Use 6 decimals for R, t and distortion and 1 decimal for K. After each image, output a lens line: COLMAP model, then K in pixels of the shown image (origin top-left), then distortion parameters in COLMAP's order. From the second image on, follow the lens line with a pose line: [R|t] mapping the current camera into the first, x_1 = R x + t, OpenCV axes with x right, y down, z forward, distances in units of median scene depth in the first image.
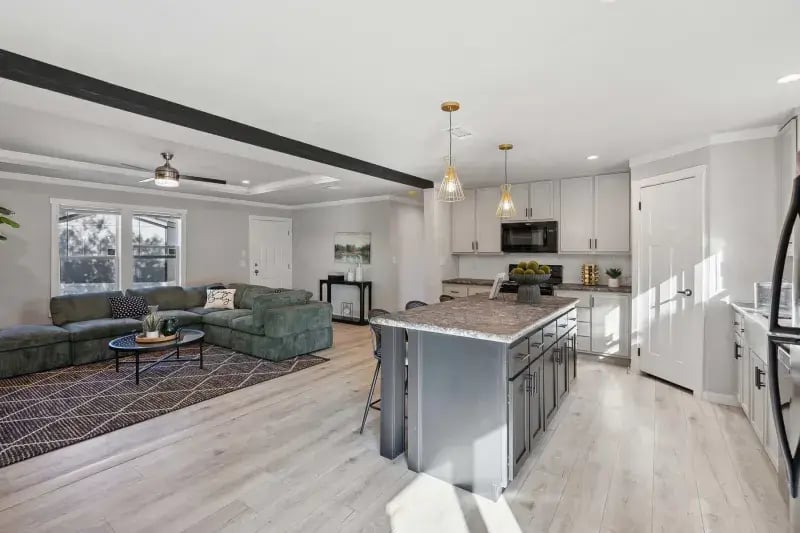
lens RADIAL K [[365.6, 0, 396.0], [0, 365.6, 249.7], [0, 0, 1]] dist [0.000799, 0.000594]
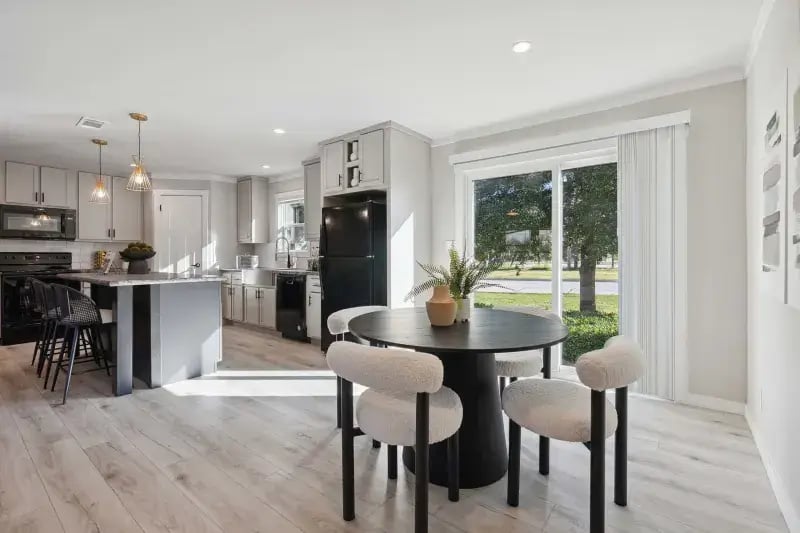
lens RADIAL K [[366.0, 0, 389.7], [0, 366.0, 256.1], [0, 0, 1]] dist [-0.001631, 0.000476]
pose [[0.060818, -0.003583, 0.998142, -0.646807], [-0.007862, 0.999961, 0.004069, 0.050495], [-0.998118, -0.008095, 0.060788, 0.026071]]
